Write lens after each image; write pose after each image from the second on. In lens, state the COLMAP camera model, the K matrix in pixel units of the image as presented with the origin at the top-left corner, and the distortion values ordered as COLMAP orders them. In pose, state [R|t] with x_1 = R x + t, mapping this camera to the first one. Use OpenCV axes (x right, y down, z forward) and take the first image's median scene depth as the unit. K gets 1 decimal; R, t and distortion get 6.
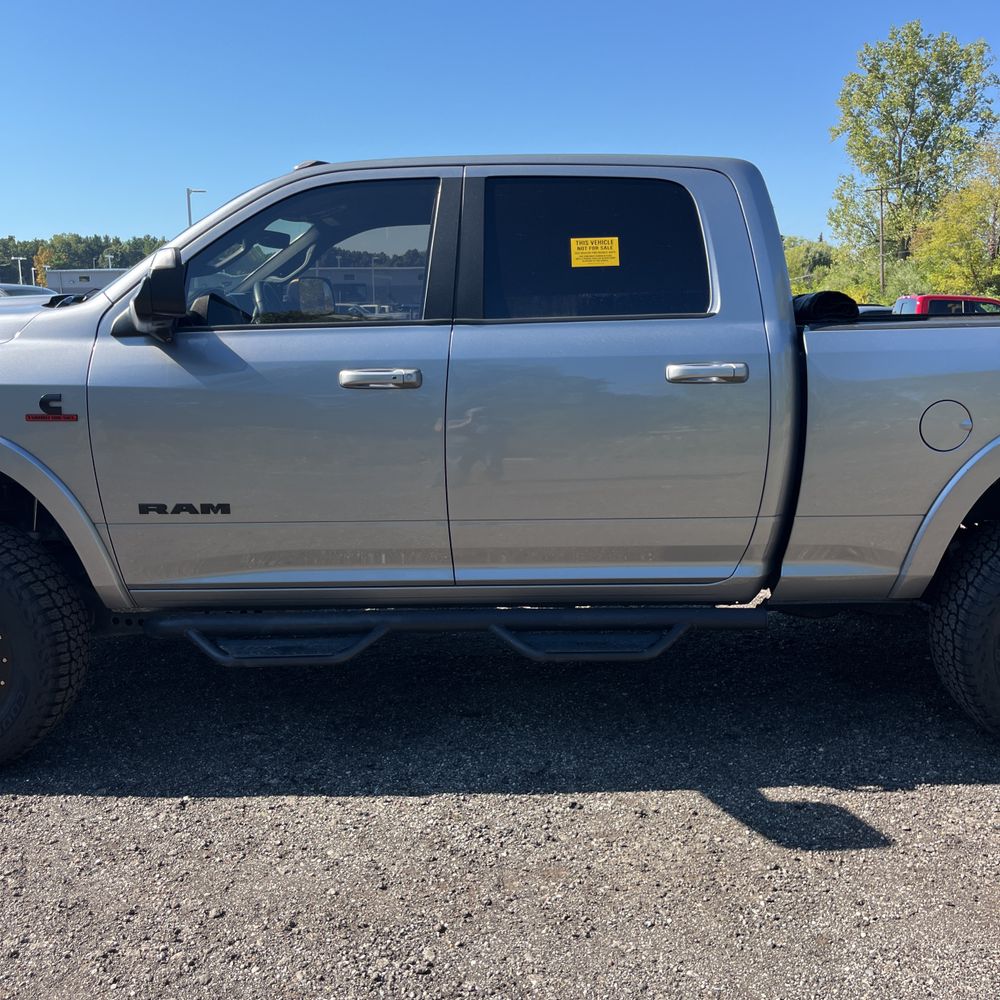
lens RADIAL K [[1020.7, 0, 498.7], [0, 1020.7, 503.6], [0, 0, 1]] dist [0.015950, 0.000000]
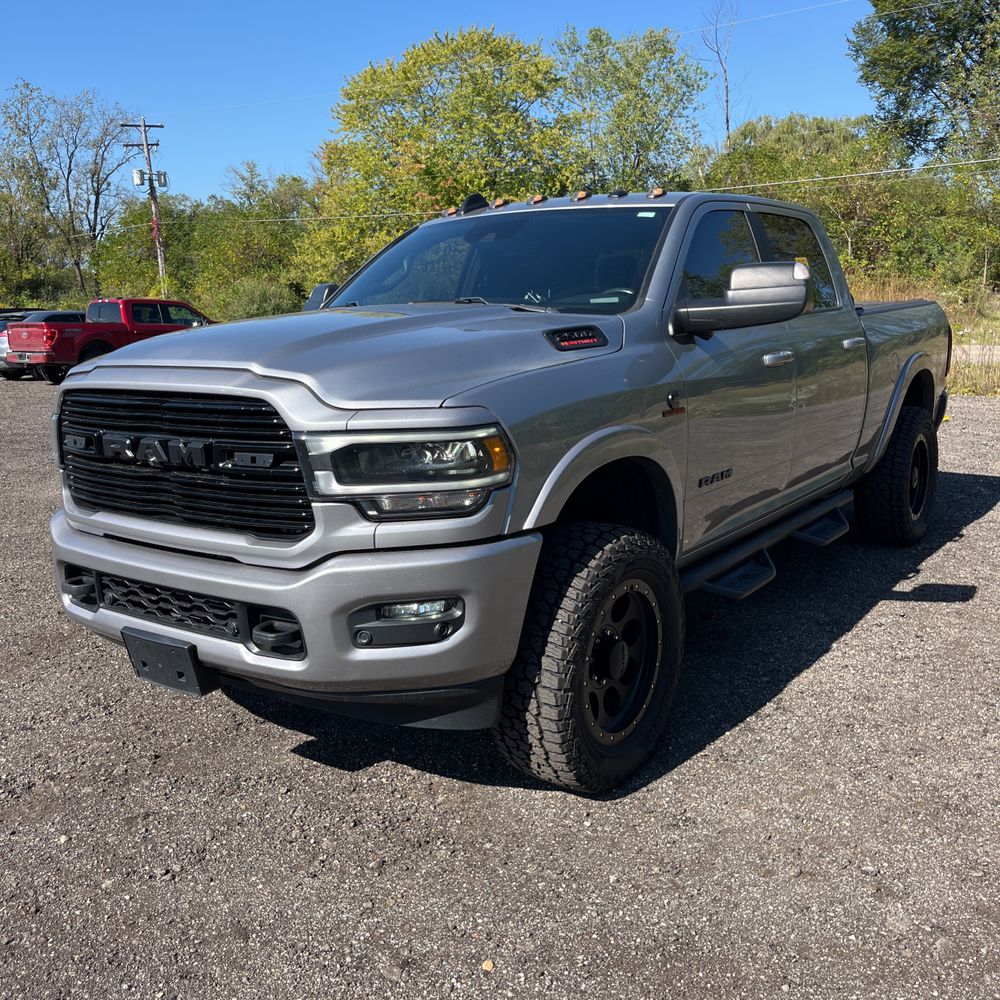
lens RADIAL K [[1020.7, 0, 502.9], [0, 1020.7, 496.7], [0, 0, 1]] dist [0.015950, 0.000000]
pose [[0.602044, -0.163435, 0.781558, -1.358810], [0.171166, 0.982489, 0.073601, -0.101100], [-0.779901, 0.089466, 0.619476, 0.436452]]
